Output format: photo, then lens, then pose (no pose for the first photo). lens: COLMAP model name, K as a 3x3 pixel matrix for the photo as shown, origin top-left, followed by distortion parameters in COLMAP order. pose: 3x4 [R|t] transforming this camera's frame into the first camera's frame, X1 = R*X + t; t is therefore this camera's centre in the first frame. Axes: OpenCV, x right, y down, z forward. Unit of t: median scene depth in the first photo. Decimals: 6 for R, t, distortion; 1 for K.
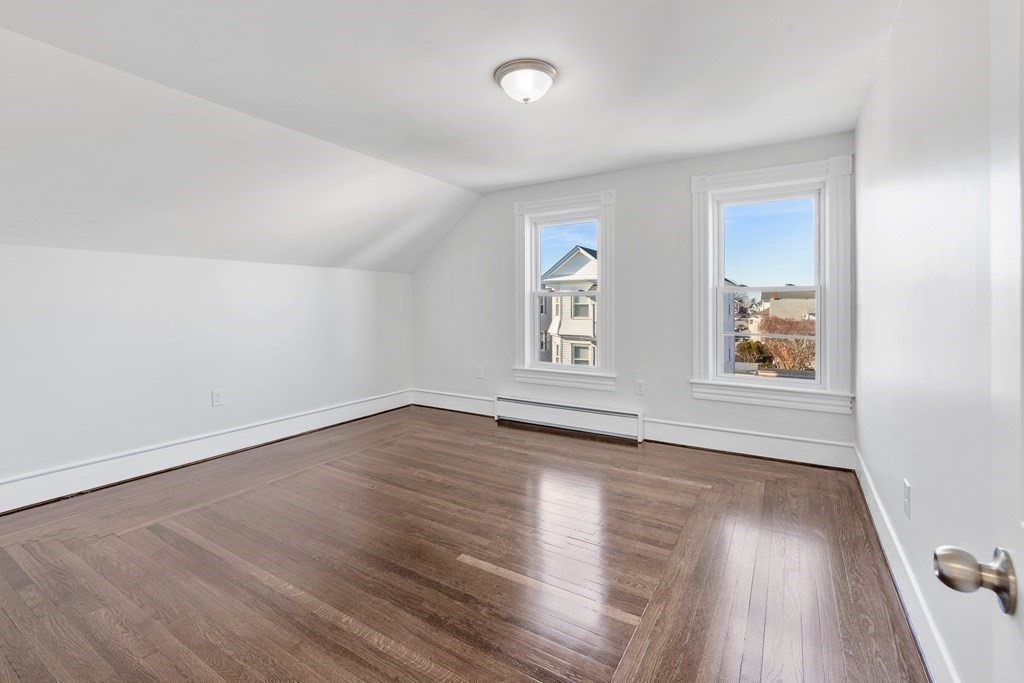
lens RADIAL K [[447.9, 0, 516.3], [0, 447.9, 327.0], [0, 0, 1]] dist [-0.002232, -0.000425]
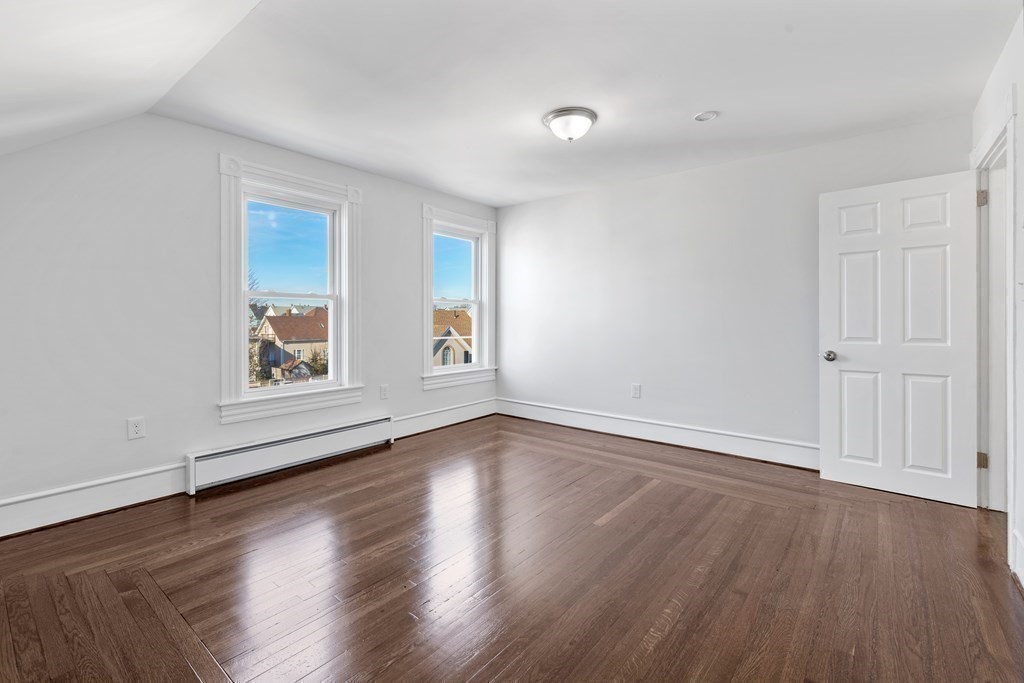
lens RADIAL K [[447.9, 0, 516.3], [0, 447.9, 327.0], [0, 0, 1]] dist [-0.002232, -0.000425]
pose [[0.137305, -0.011815, 0.990458, -0.731458], [0.053685, 0.998548, 0.004470, 0.000099], [-0.989073, 0.052559, 0.137740, 0.589949]]
